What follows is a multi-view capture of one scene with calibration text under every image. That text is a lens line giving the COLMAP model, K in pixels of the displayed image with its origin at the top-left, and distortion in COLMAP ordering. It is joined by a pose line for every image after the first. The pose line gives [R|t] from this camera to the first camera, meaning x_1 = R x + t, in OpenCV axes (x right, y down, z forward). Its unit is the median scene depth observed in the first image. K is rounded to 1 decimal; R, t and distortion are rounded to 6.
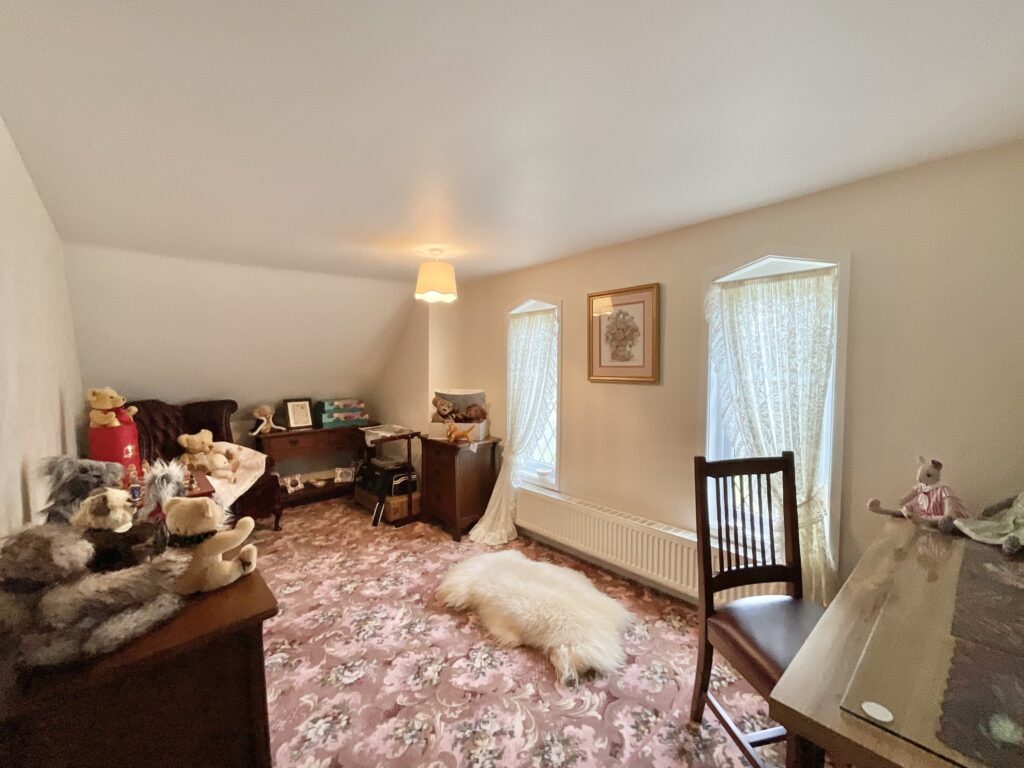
lens RADIAL K [[411.1, 0, 508.8], [0, 411.1, 384.7], [0, 0, 1]] dist [-0.000703, 0.000133]
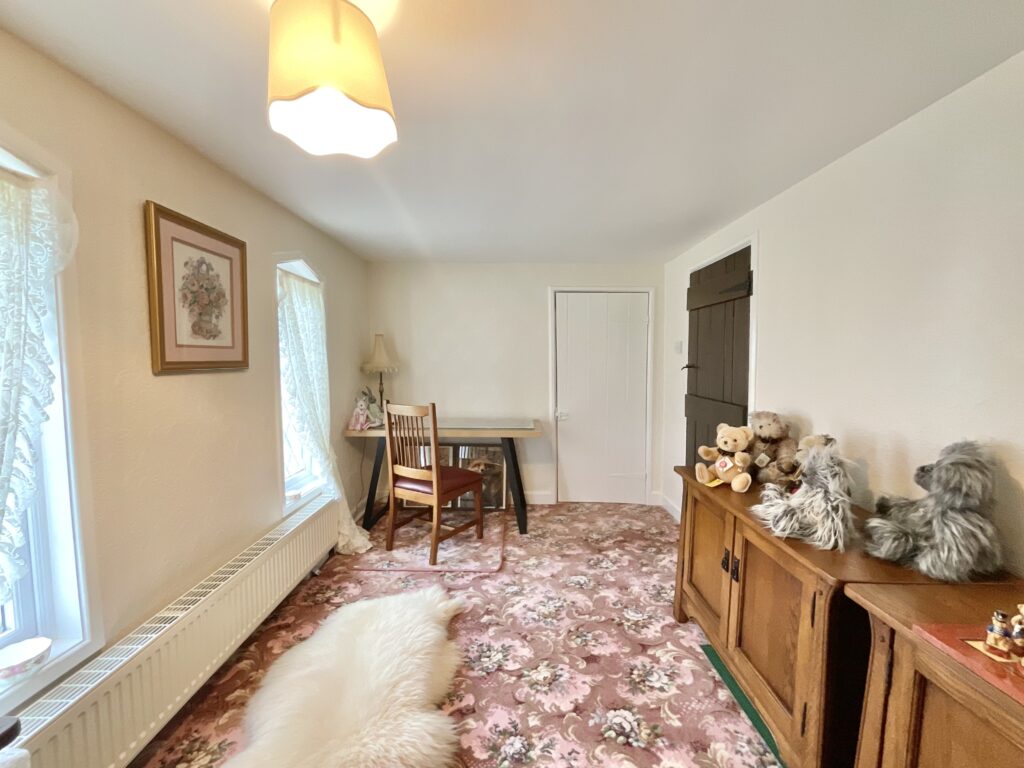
lens RADIAL K [[411.1, 0, 507.2], [0, 411.1, 387.8], [0, 0, 1]] dist [-0.000703, 0.000133]
pose [[-0.734786, -0.040495, 0.677089, -0.717715], [0.034782, 0.994654, 0.097235, -0.036868], [-0.677406, 0.094997, -0.729449, 1.632819]]
